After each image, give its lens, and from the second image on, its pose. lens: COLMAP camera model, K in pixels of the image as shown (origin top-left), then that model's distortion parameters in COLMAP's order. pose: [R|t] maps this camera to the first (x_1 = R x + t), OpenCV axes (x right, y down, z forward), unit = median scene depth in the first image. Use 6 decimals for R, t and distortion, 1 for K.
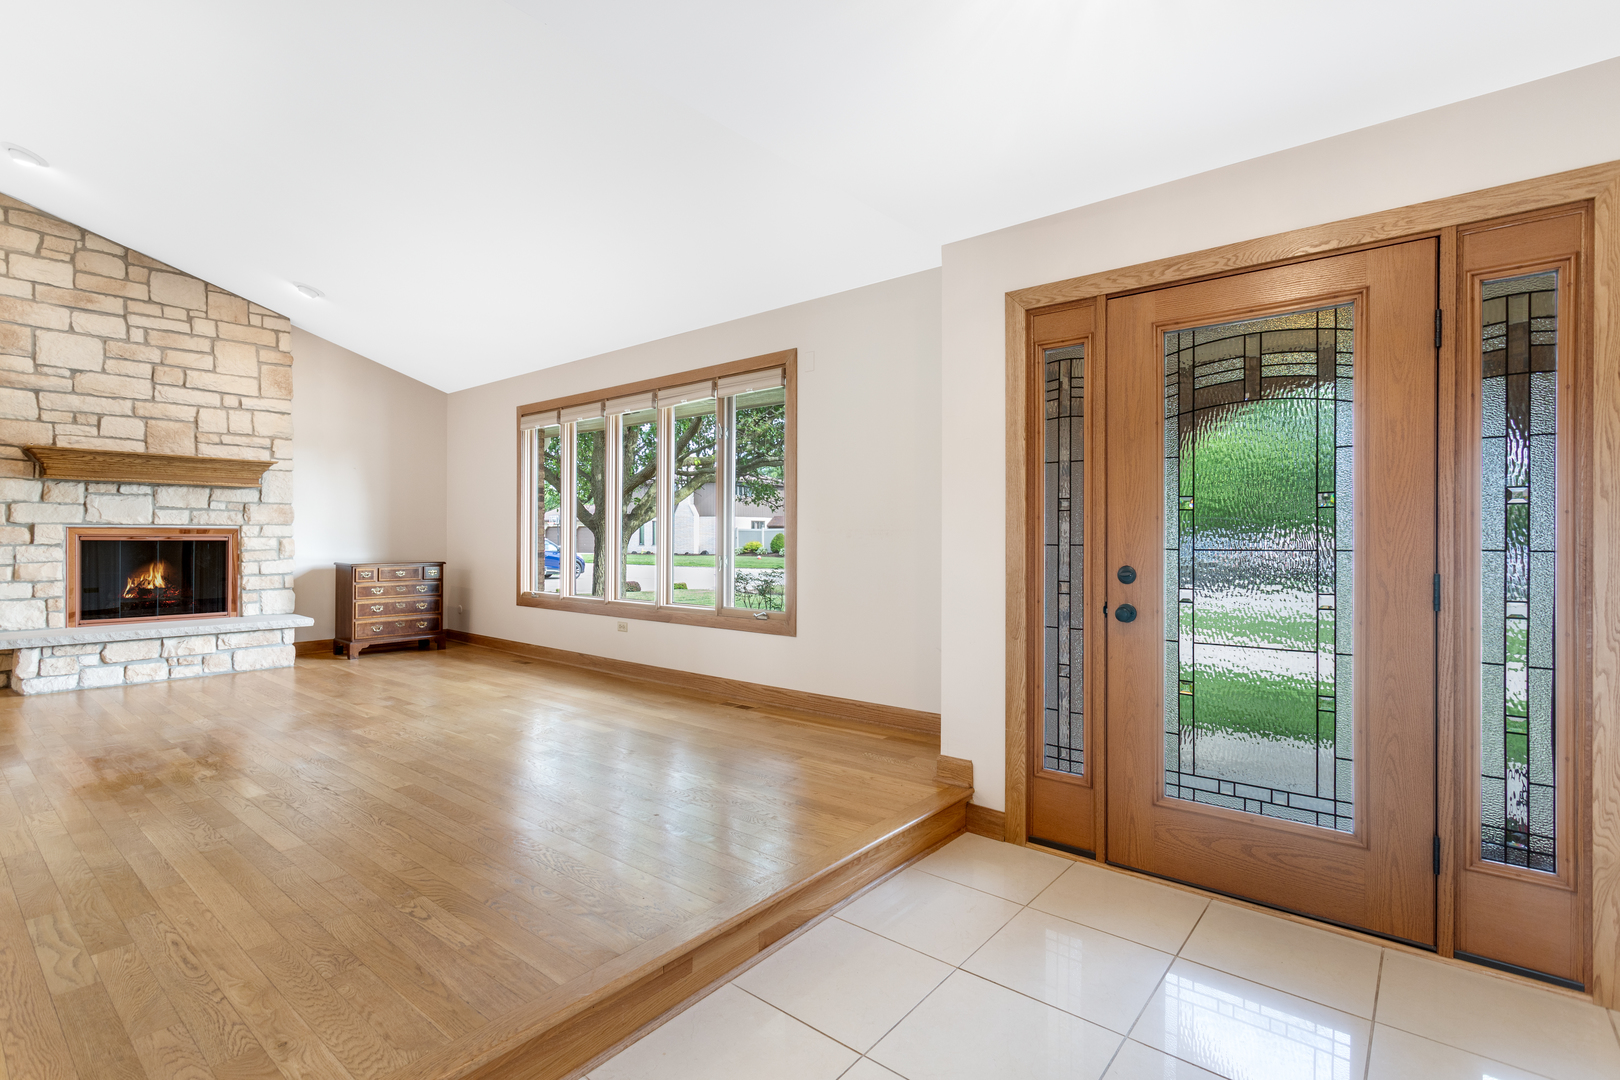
lens RADIAL K [[766.2, 0, 810.7], [0, 766.2, 541.7], [0, 0, 1]] dist [-0.000968, 0.003775]
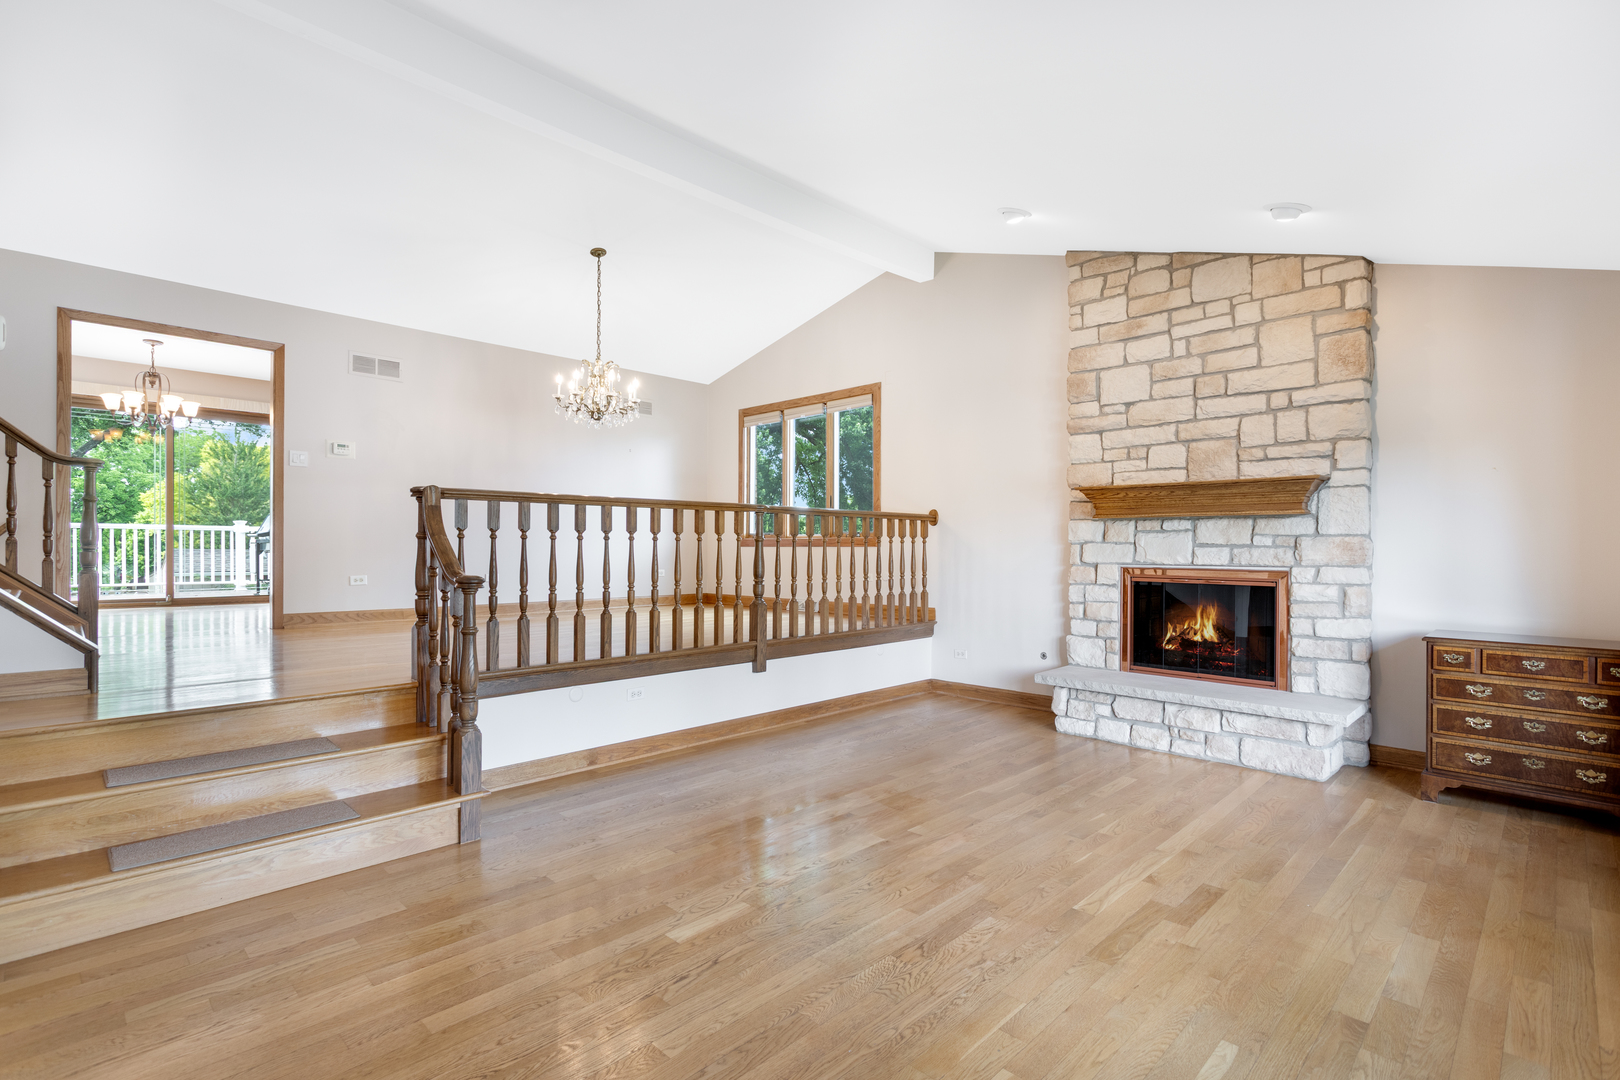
lens RADIAL K [[766.2, 0, 807.4], [0, 766.2, 545.1], [0, 0, 1]] dist [-0.000968, 0.003775]
pose [[-0.085660, -0.001802, -0.996323, 0.026677], [-0.009737, 0.999952, -0.000972, -0.039177], [0.996277, 0.009618, -0.085673, 0.640645]]
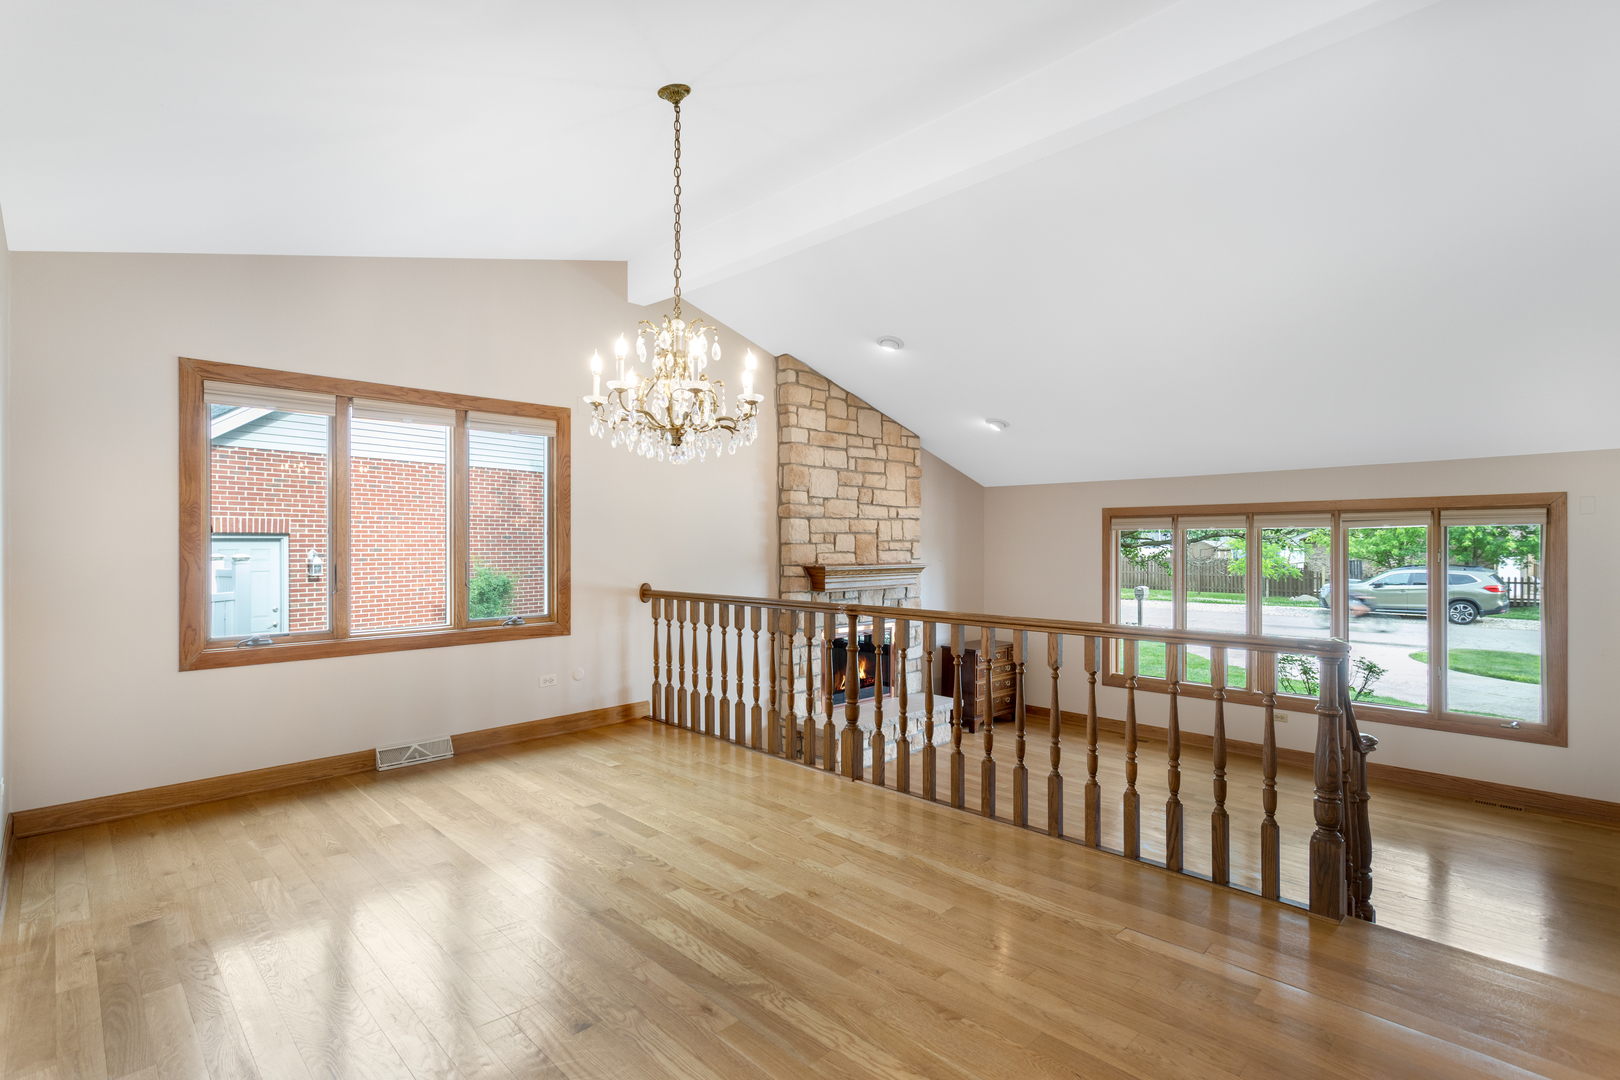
lens RADIAL K [[766.2, 0, 813.6], [0, 766.2, 541.8], [0, 0, 1]] dist [-0.000968, 0.003775]
pose [[0.996031, -0.002417, -0.088977, -0.813782], [0.001592, 0.999955, -0.009341, -0.135308], [0.088996, 0.009163, 0.995990, -0.180449]]
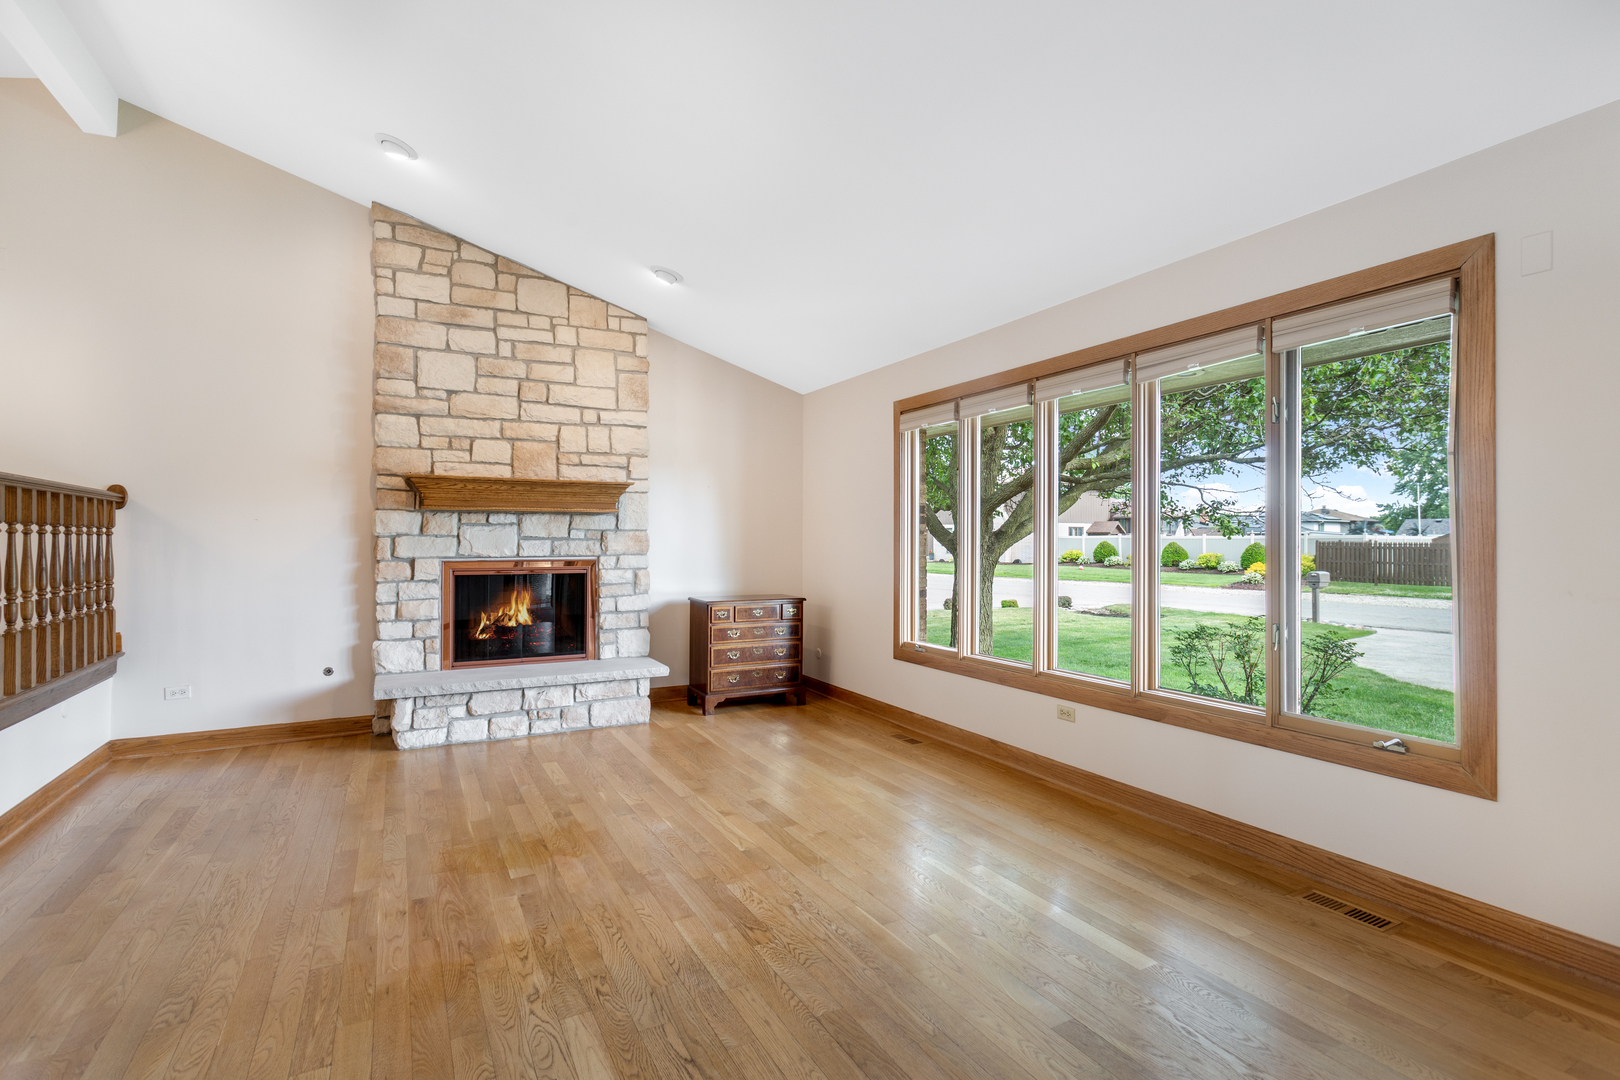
lens RADIAL K [[766.2, 0, 812.4], [0, 766.2, 535.9], [0, 0, 1]] dist [-0.000968, 0.003775]
pose [[0.929559, -0.003997, -0.368652, -0.200400], [-0.000881, 0.999914, -0.013062, -0.035232], [0.368672, 0.012467, 0.929476, 0.286268]]
